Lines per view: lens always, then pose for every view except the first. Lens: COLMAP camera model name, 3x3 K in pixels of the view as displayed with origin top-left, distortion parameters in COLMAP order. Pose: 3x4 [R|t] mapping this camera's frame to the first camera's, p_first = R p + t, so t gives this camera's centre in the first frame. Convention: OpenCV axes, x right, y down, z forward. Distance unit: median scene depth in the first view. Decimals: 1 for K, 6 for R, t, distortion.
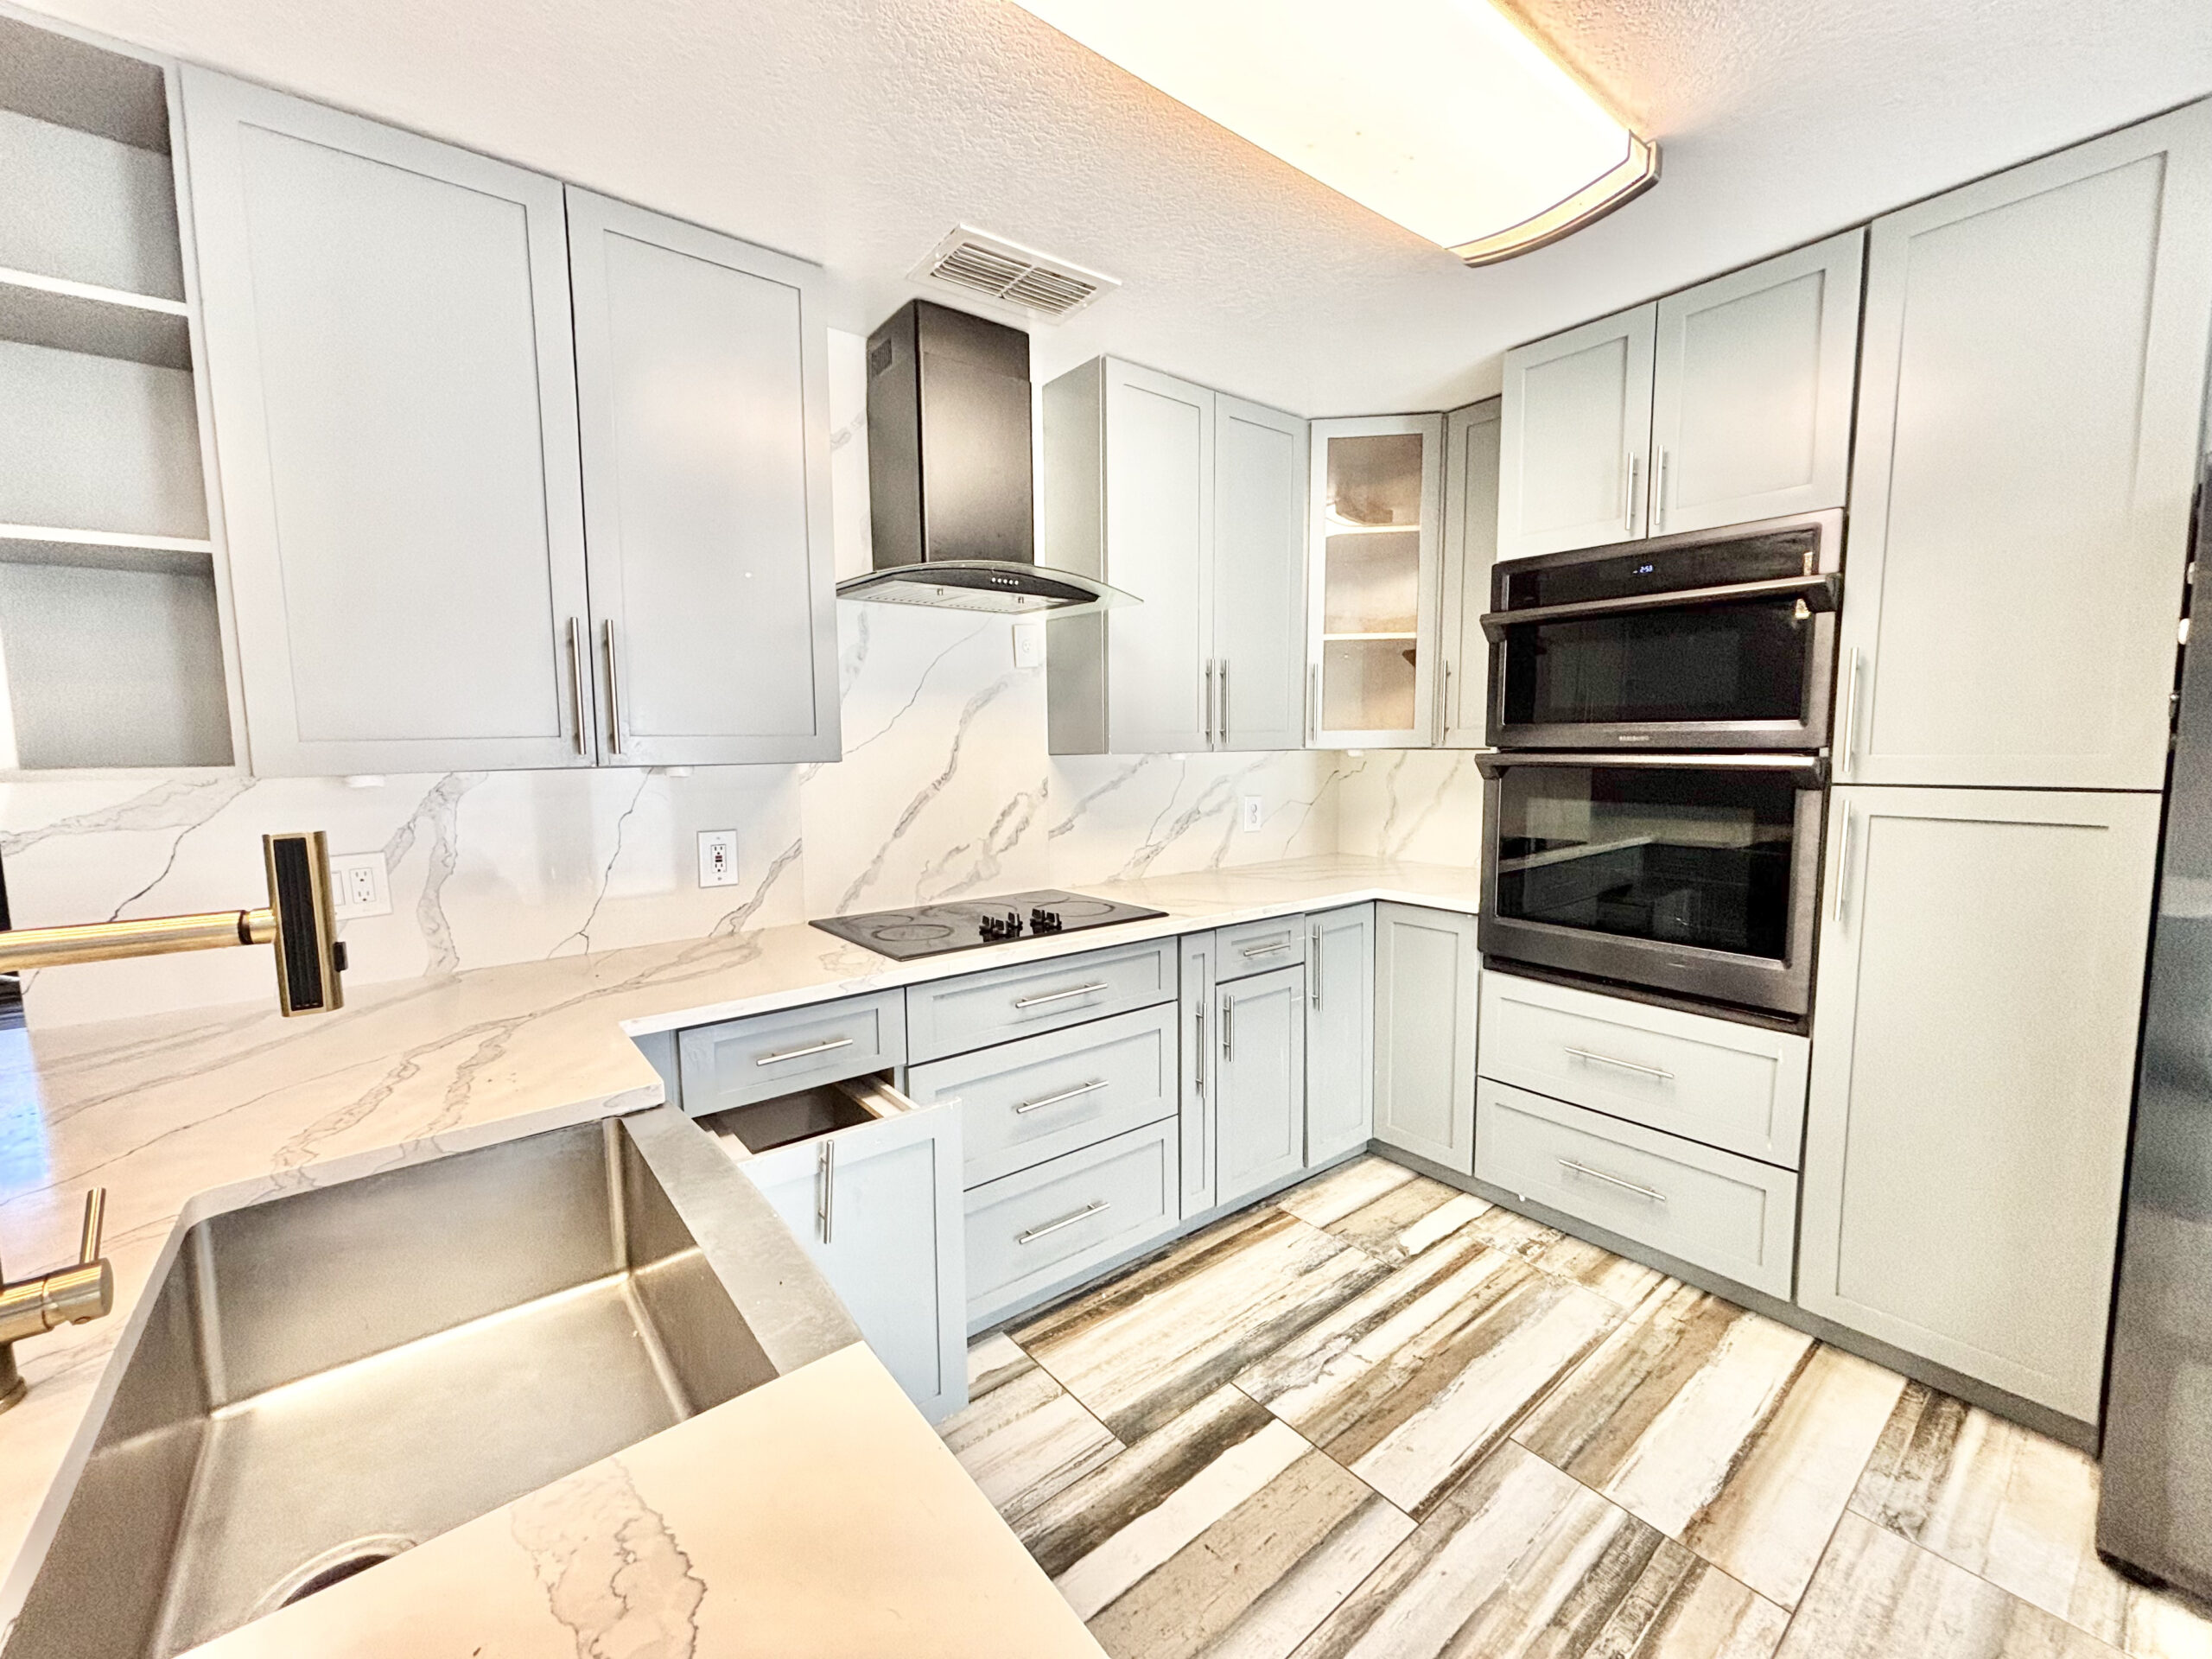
lens RADIAL K [[893.8, 0, 1101.5], [0, 893.8, 822.3], [0, 0, 1]] dist [-0.012446, 0.000344]
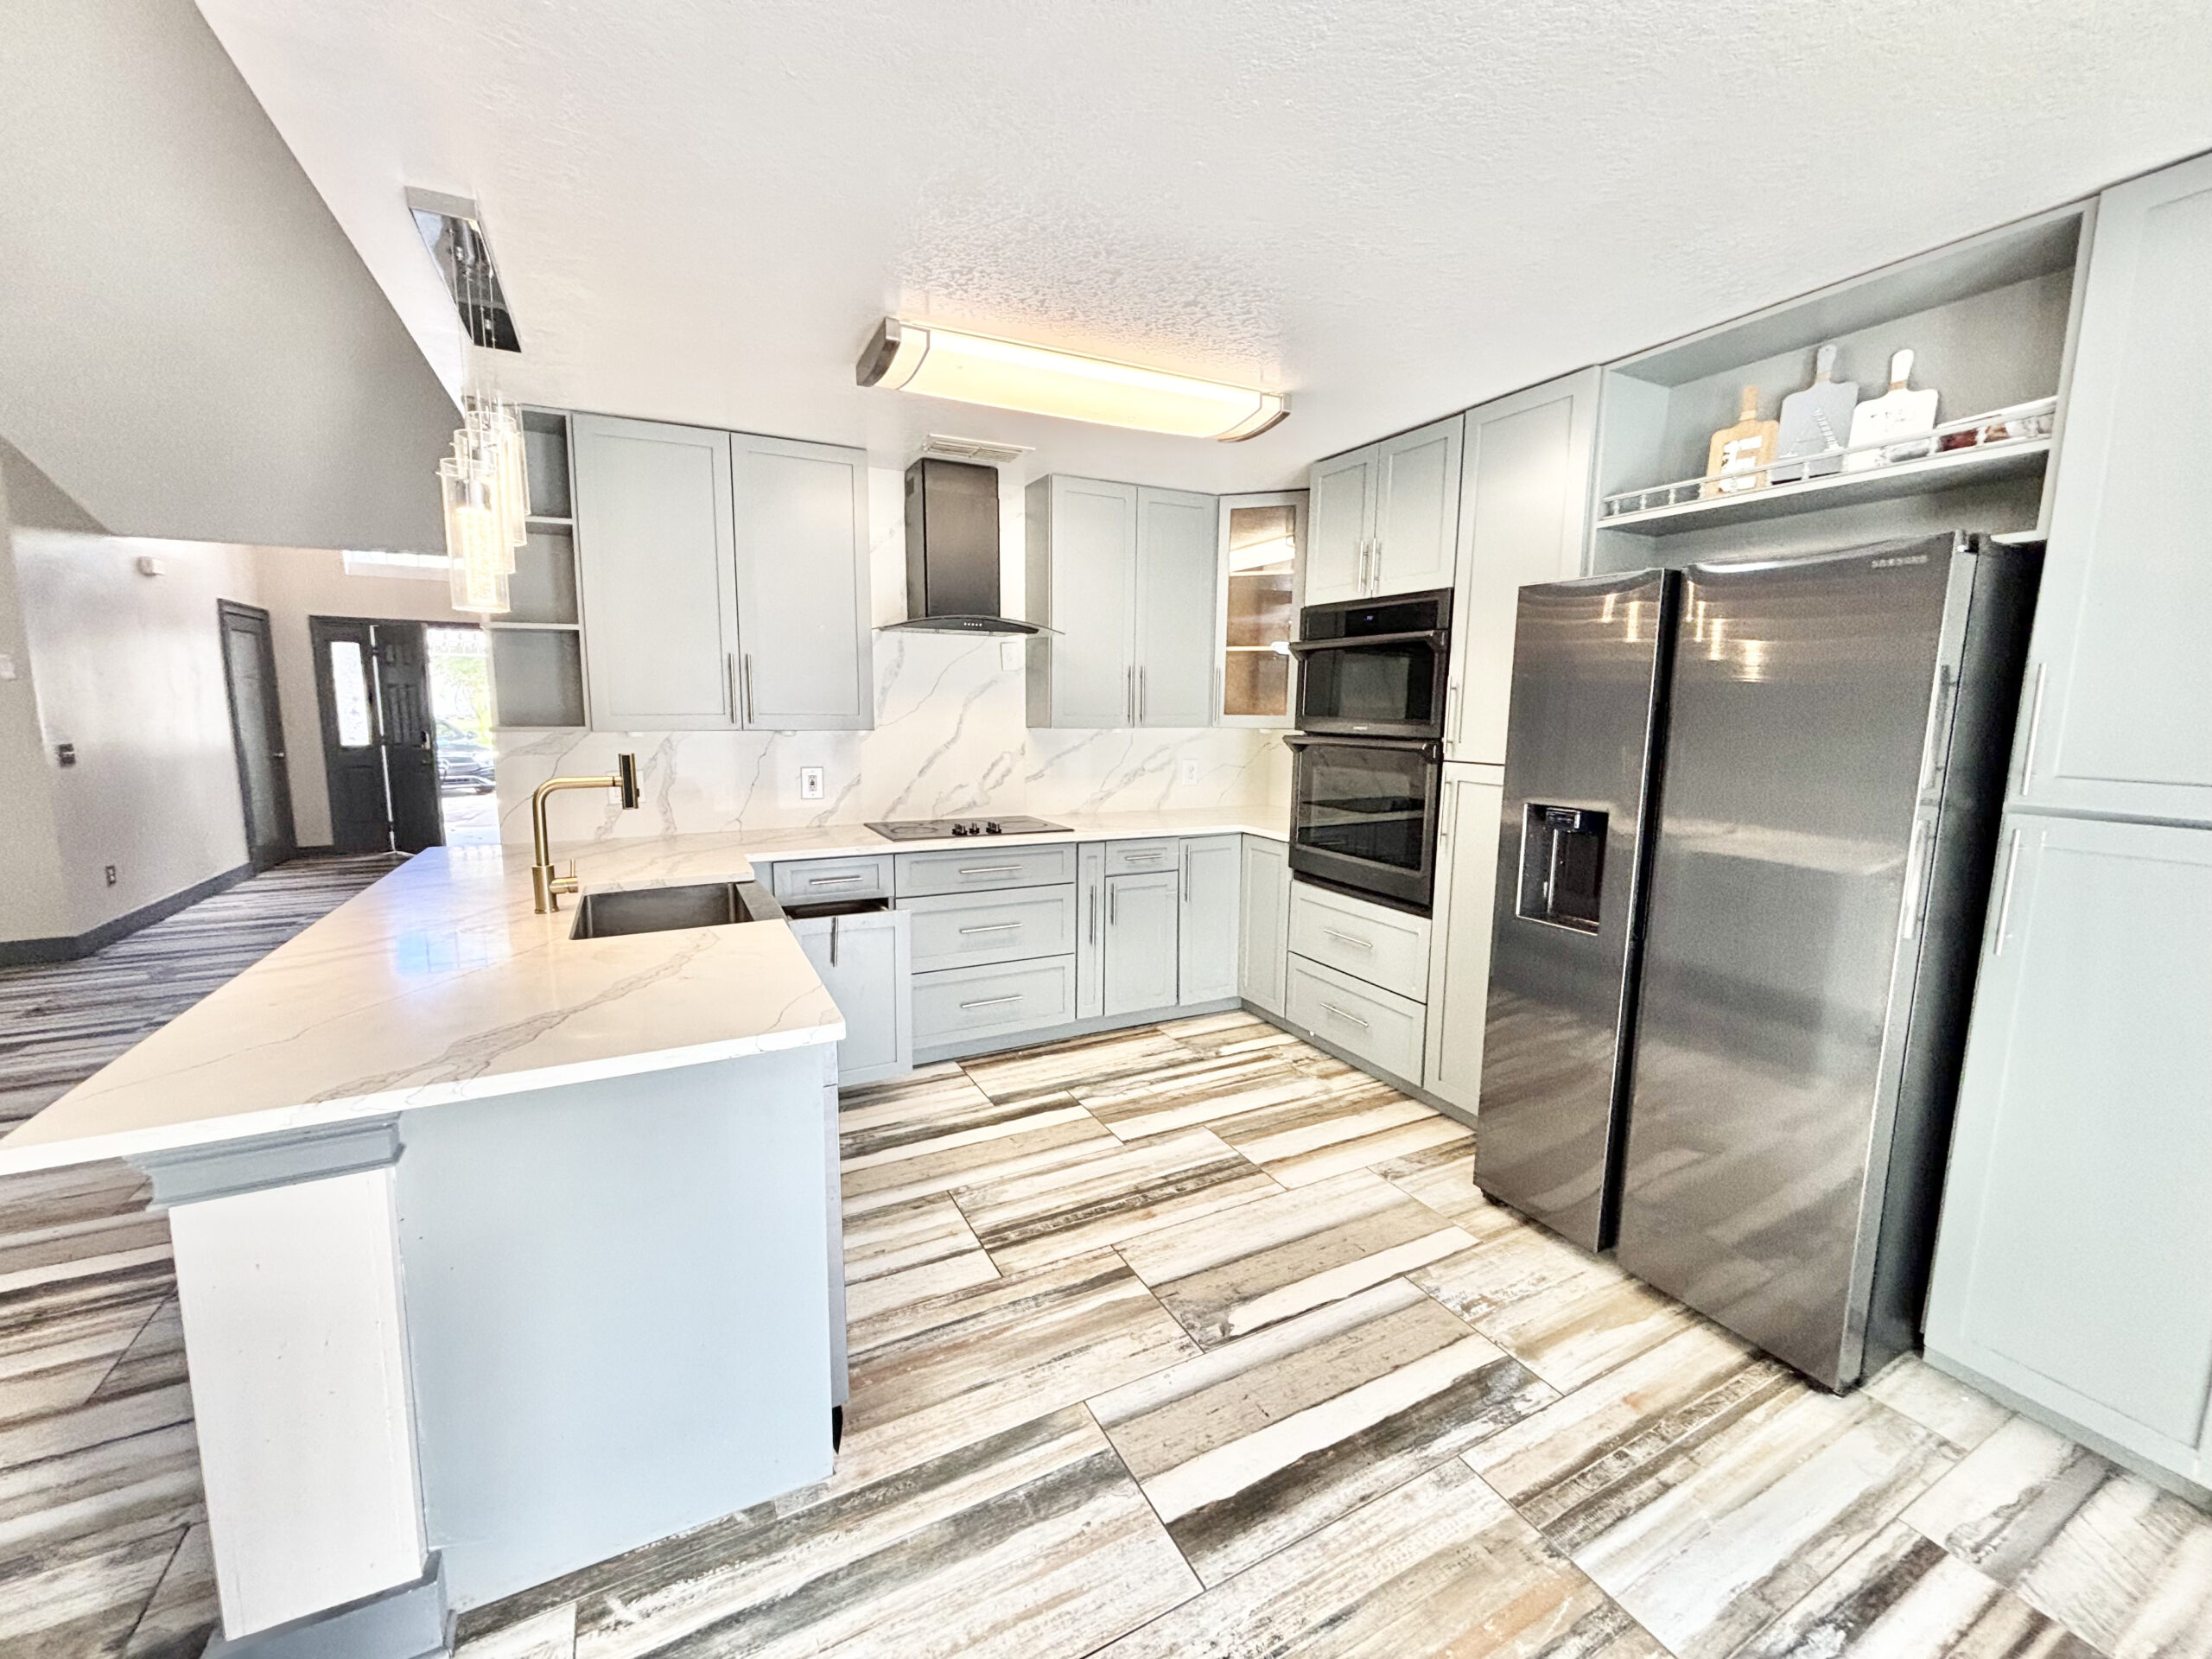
lens RADIAL K [[893.8, 0, 1110.7], [0, 893.8, 831.3], [0, 0, 1]] dist [-0.012446, 0.000344]
pose [[0.982345, 0.047891, -0.180846, 0.437048], [-0.038465, 0.997730, 0.055274, 0.014380], [0.183083, -0.047341, 0.981957, -0.575958]]
